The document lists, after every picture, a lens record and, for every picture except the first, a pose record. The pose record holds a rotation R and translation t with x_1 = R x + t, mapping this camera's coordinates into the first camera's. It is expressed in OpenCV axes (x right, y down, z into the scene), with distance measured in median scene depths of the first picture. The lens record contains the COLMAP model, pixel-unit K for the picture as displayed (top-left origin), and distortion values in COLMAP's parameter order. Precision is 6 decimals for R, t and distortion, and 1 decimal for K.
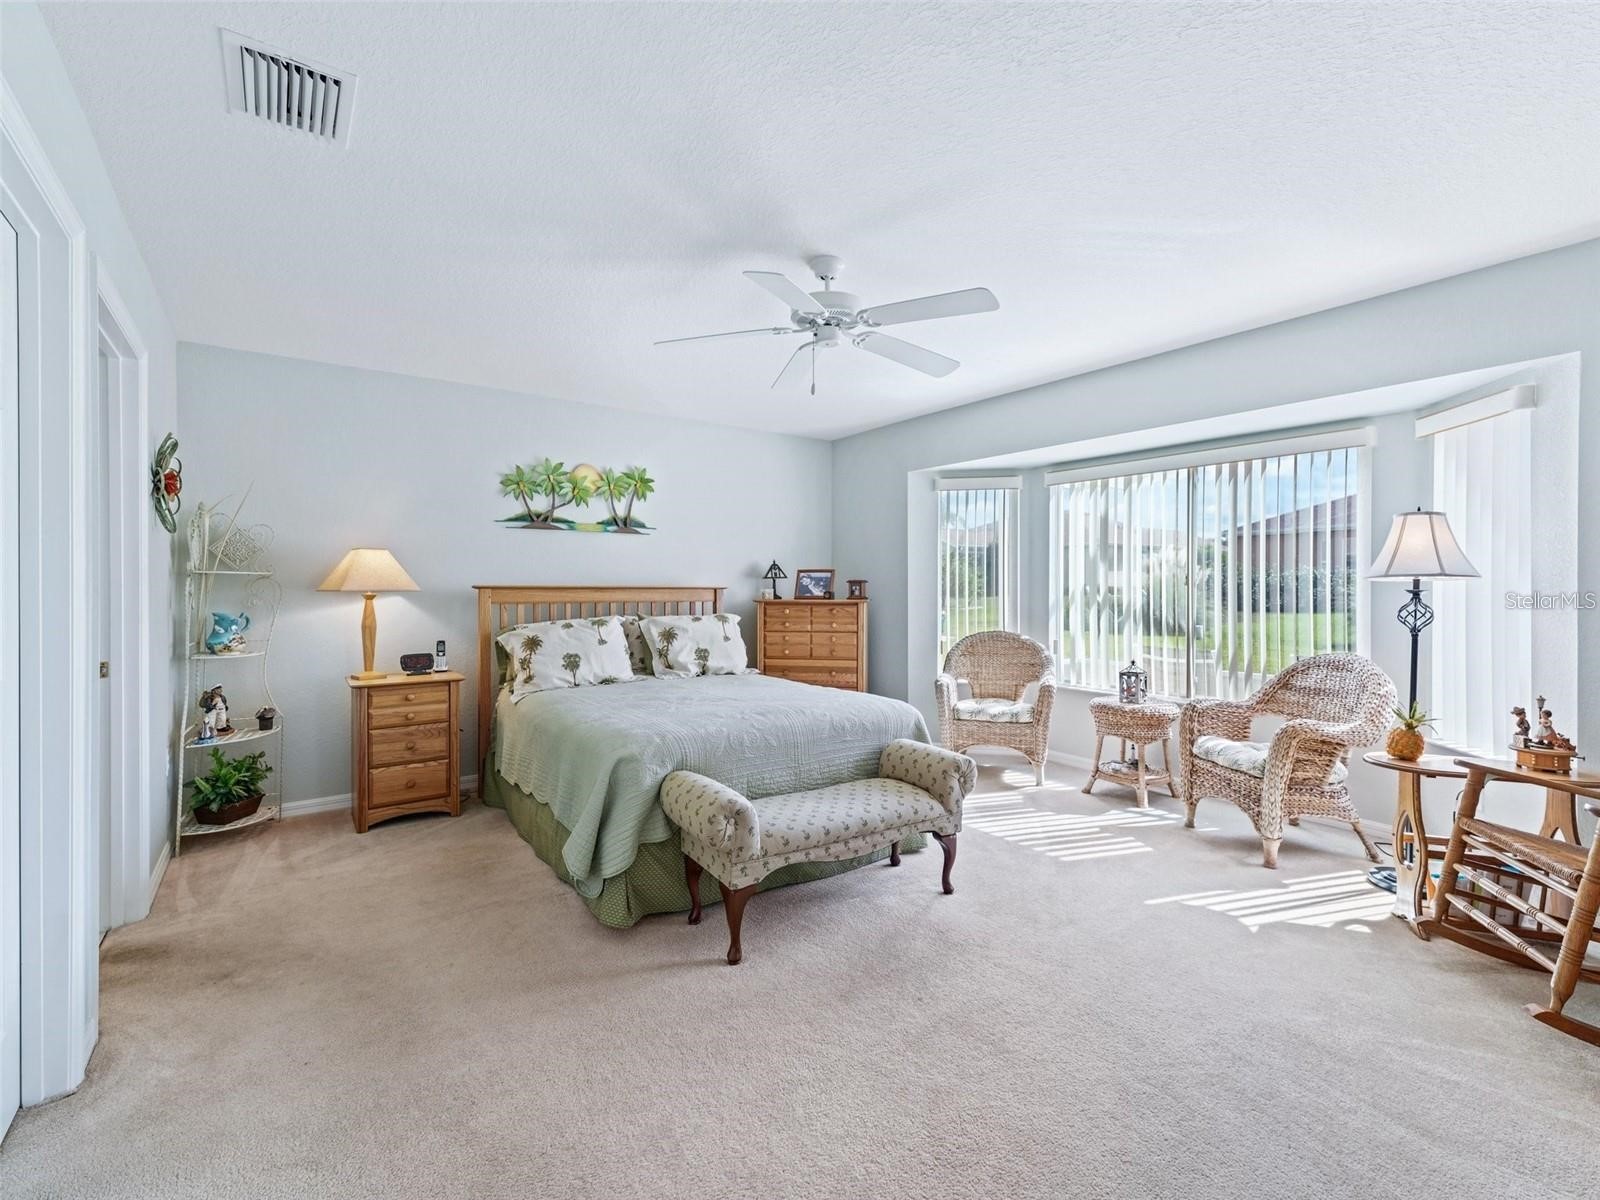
lens RADIAL K [[721.5, 0, 805.4], [0, 721.5, 596.2], [0, 0, 1]] dist [0.002128, -0.000927]
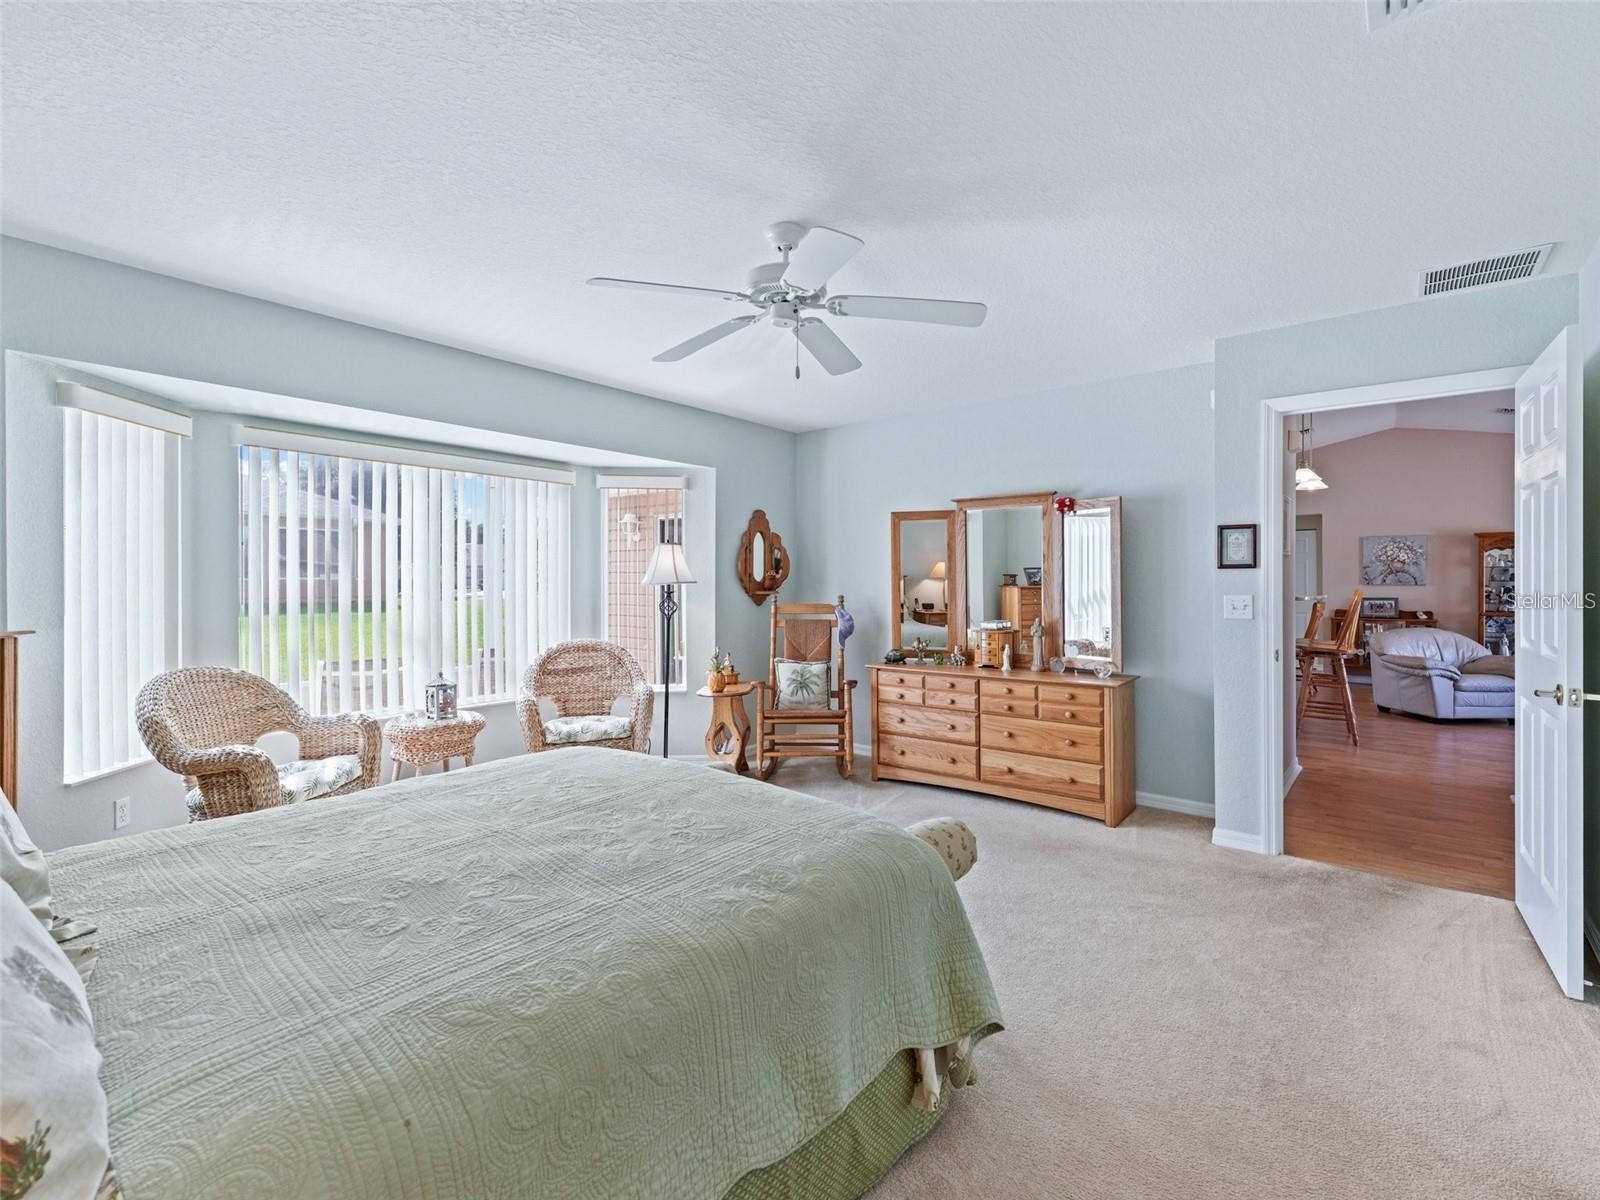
lens RADIAL K [[721.5, 0, 805.4], [0, 721.5, 596.2], [0, 0, 1]] dist [0.002128, -0.000927]
pose [[-0.266789, -0.017100, 0.963603, -0.625241], [0.012970, 0.999688, 0.021331, -0.023186], [-0.963668, 0.018188, -0.266484, 0.908374]]
